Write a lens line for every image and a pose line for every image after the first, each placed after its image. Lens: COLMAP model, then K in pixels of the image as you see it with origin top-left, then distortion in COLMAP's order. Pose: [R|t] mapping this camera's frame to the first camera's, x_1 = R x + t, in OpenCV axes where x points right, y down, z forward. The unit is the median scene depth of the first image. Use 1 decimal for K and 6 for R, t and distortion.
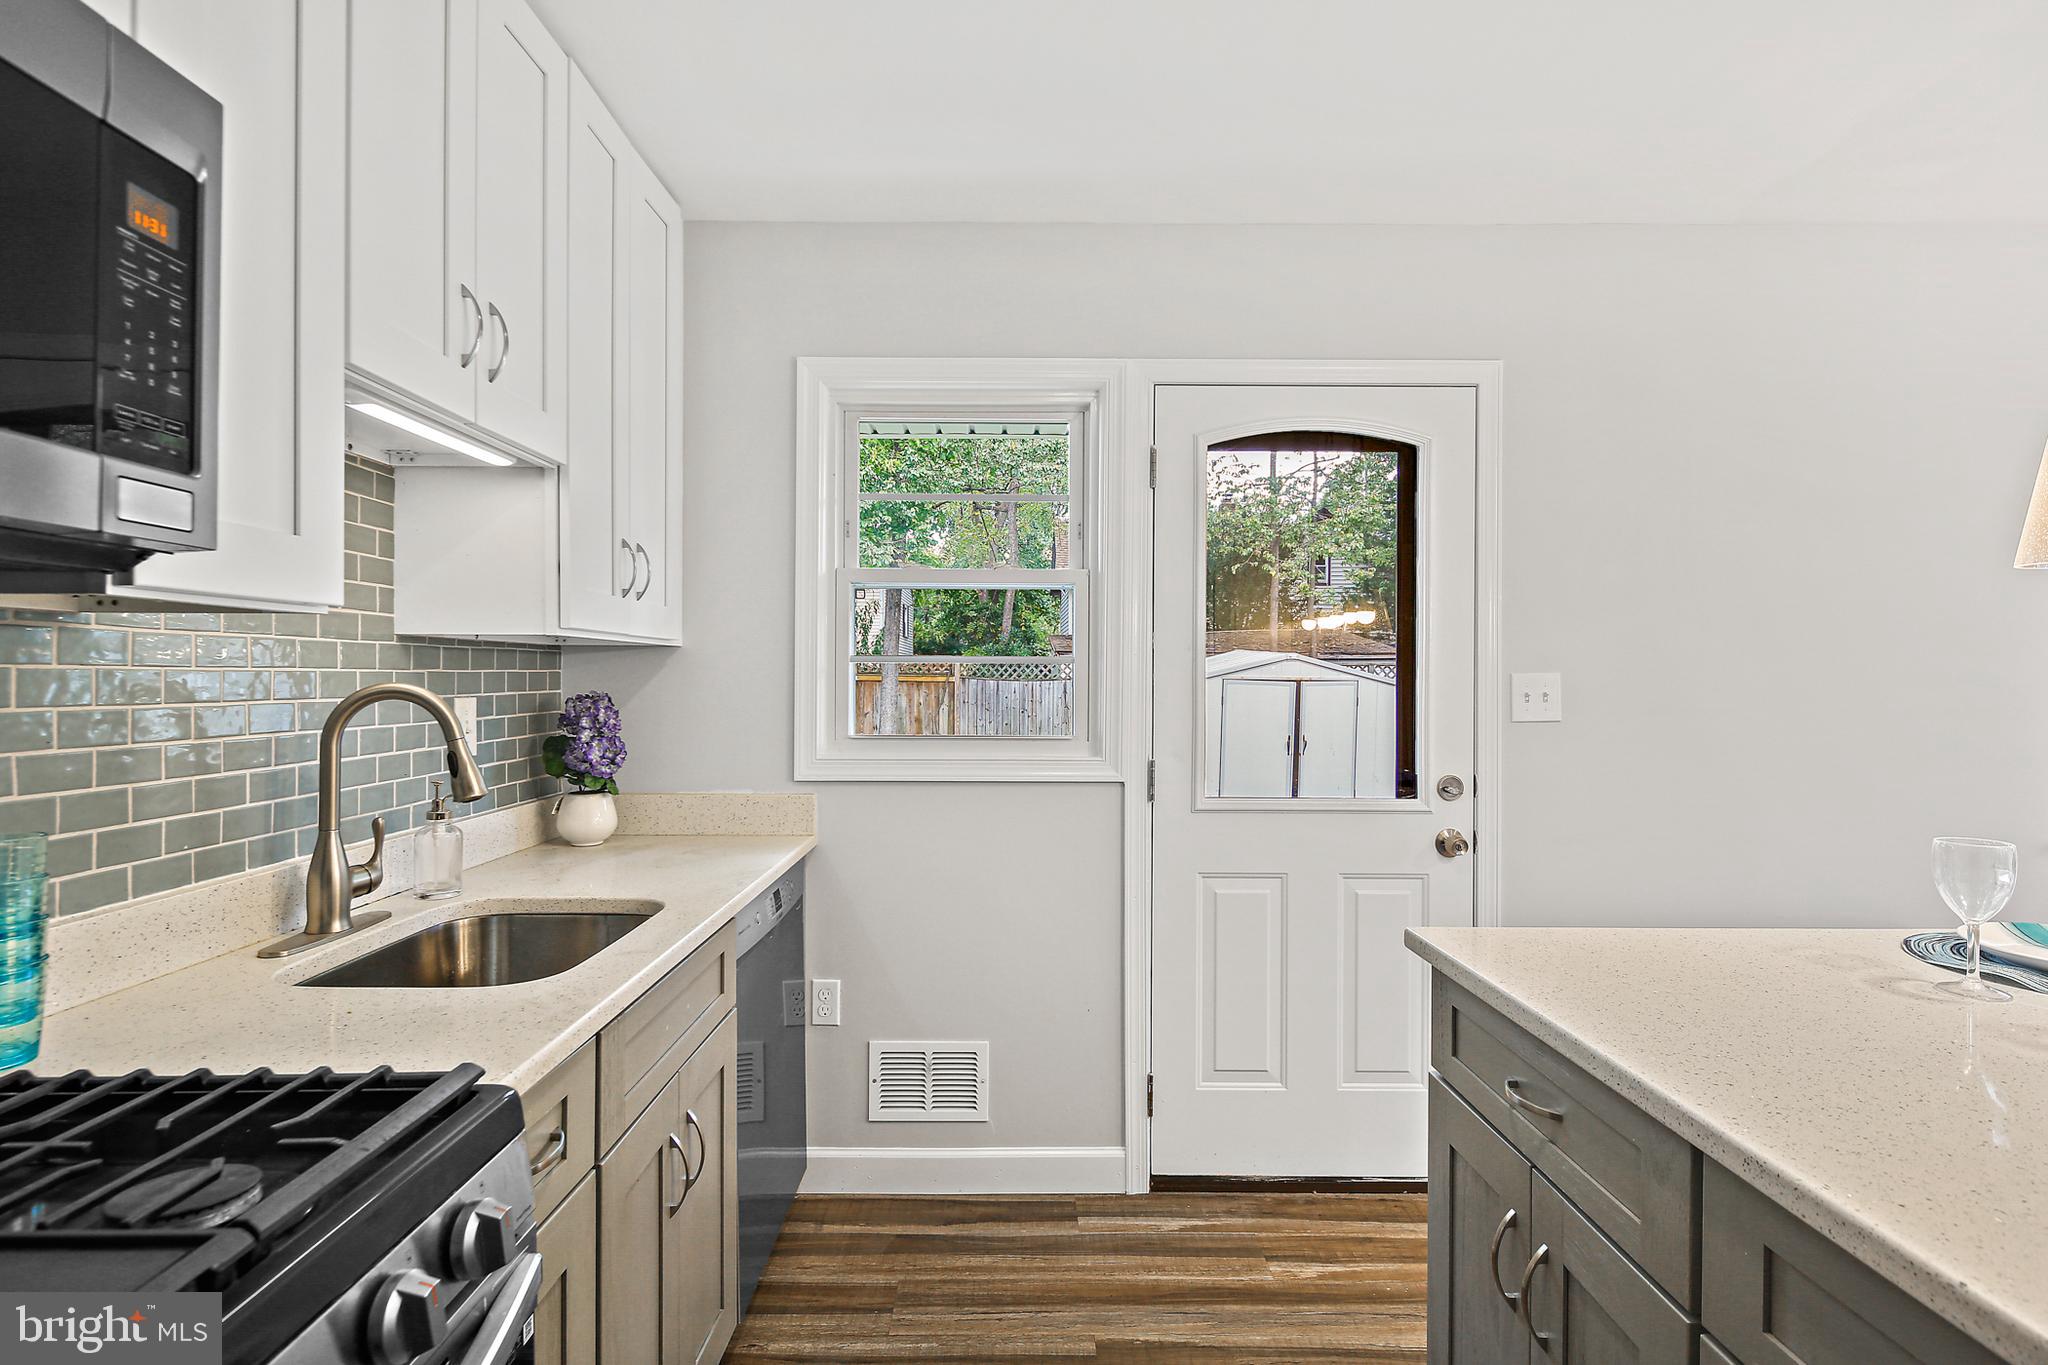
lens RADIAL K [[1021.0, 0, 1003.5], [0, 1021.0, 684.4], [0, 0, 1]] dist [0.017702, -0.008700]
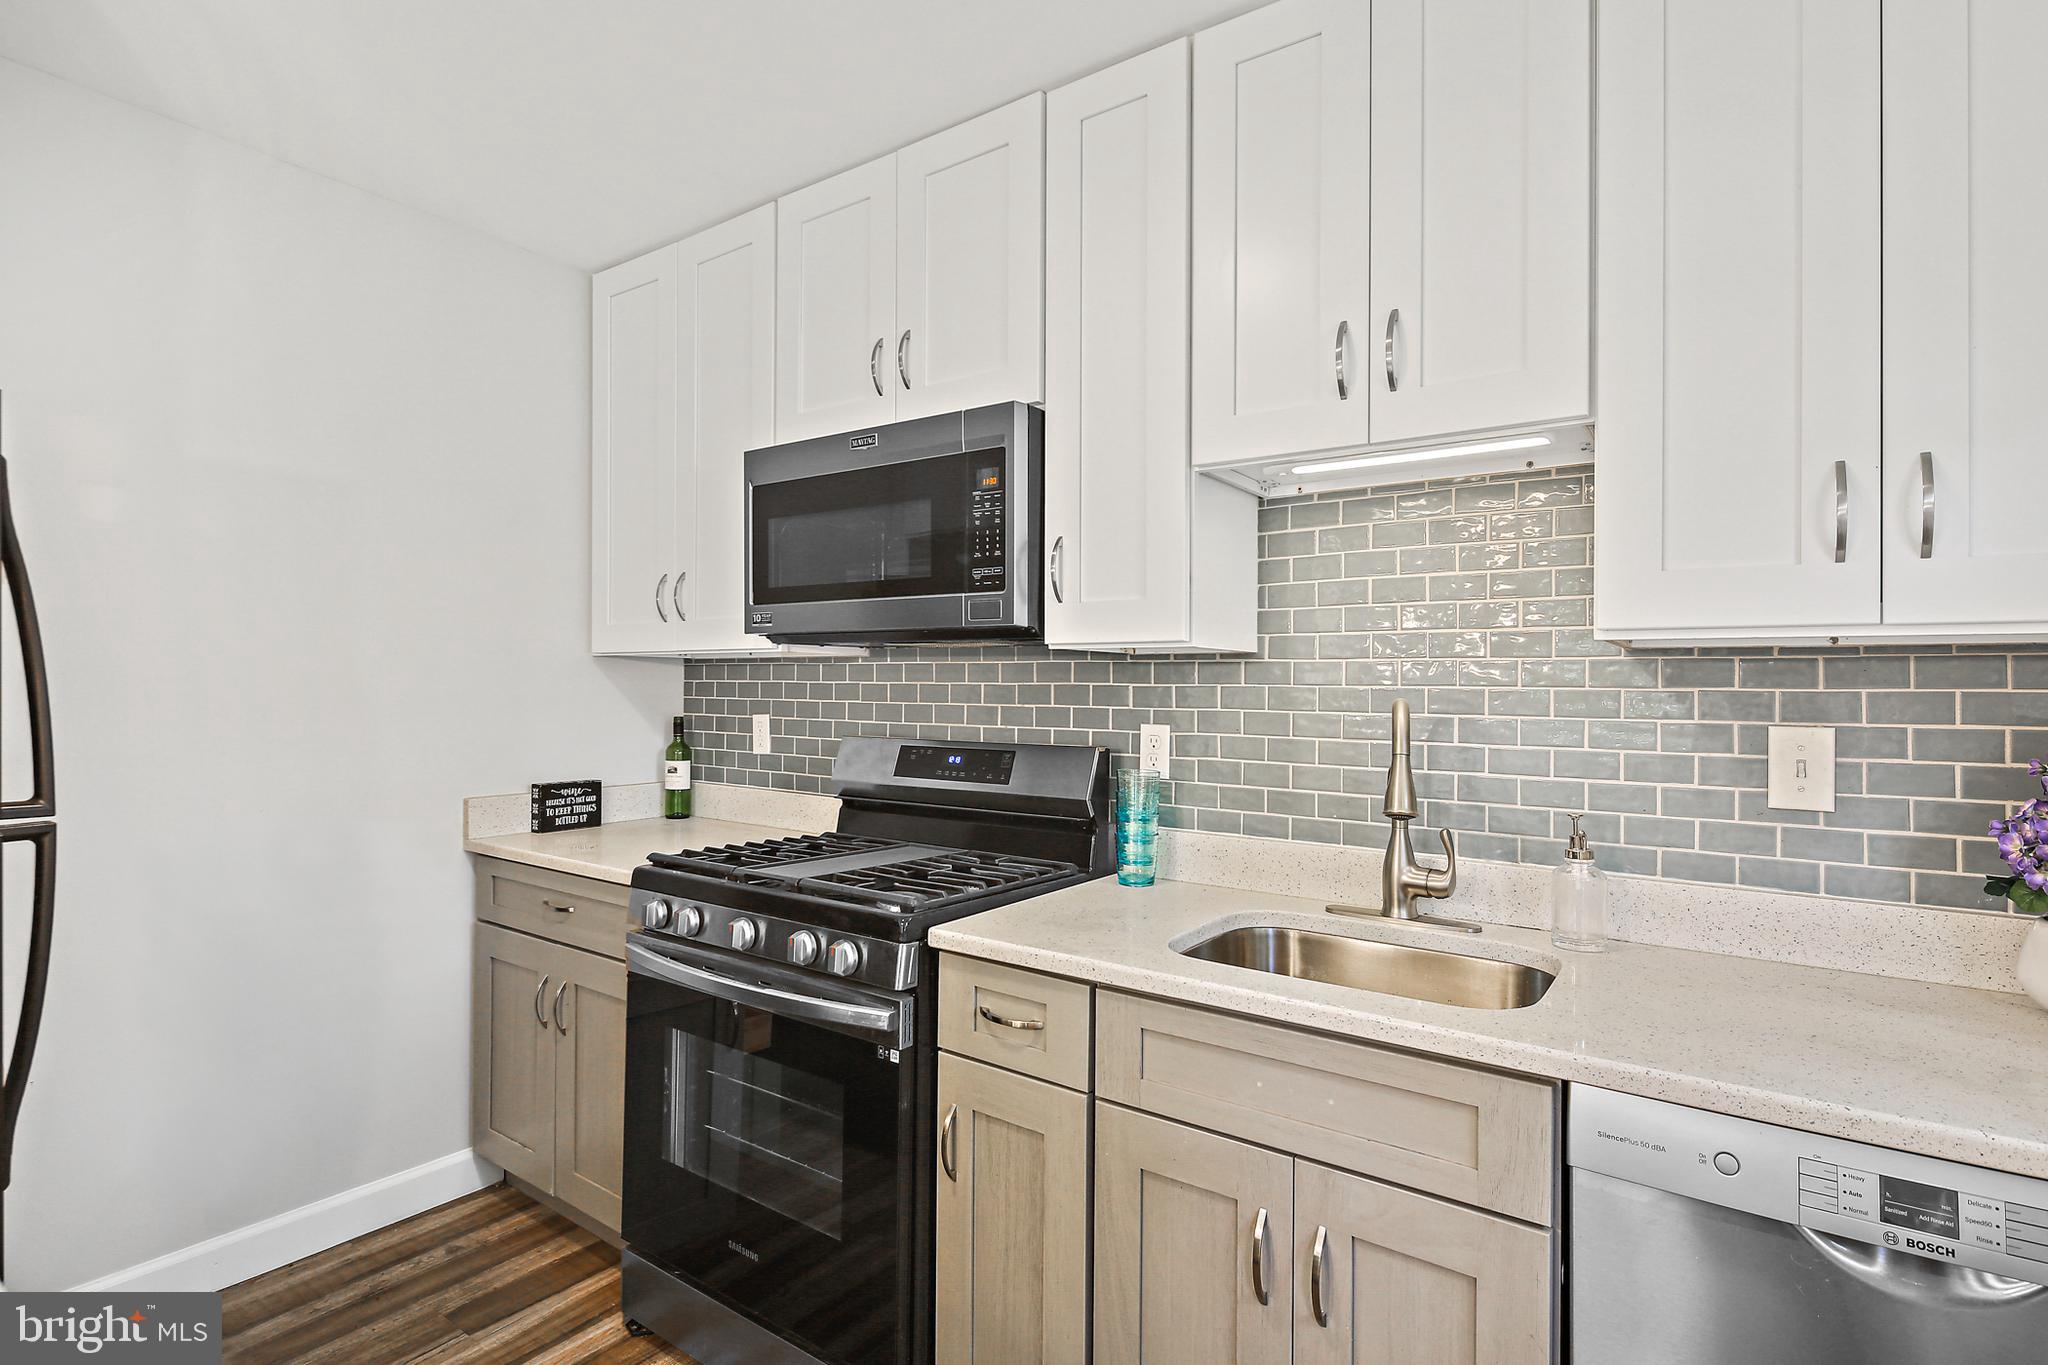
lens RADIAL K [[1021.0, 0, 1035.4], [0, 1021.0, 675.6], [0, 0, 1]] dist [0.017702, -0.008700]
pose [[-0.568314, -0.019486, -0.822581, 0.347053], [-0.021157, 0.999735, -0.009065, -0.005478], [0.822540, 0.012252, -0.568576, 0.892020]]
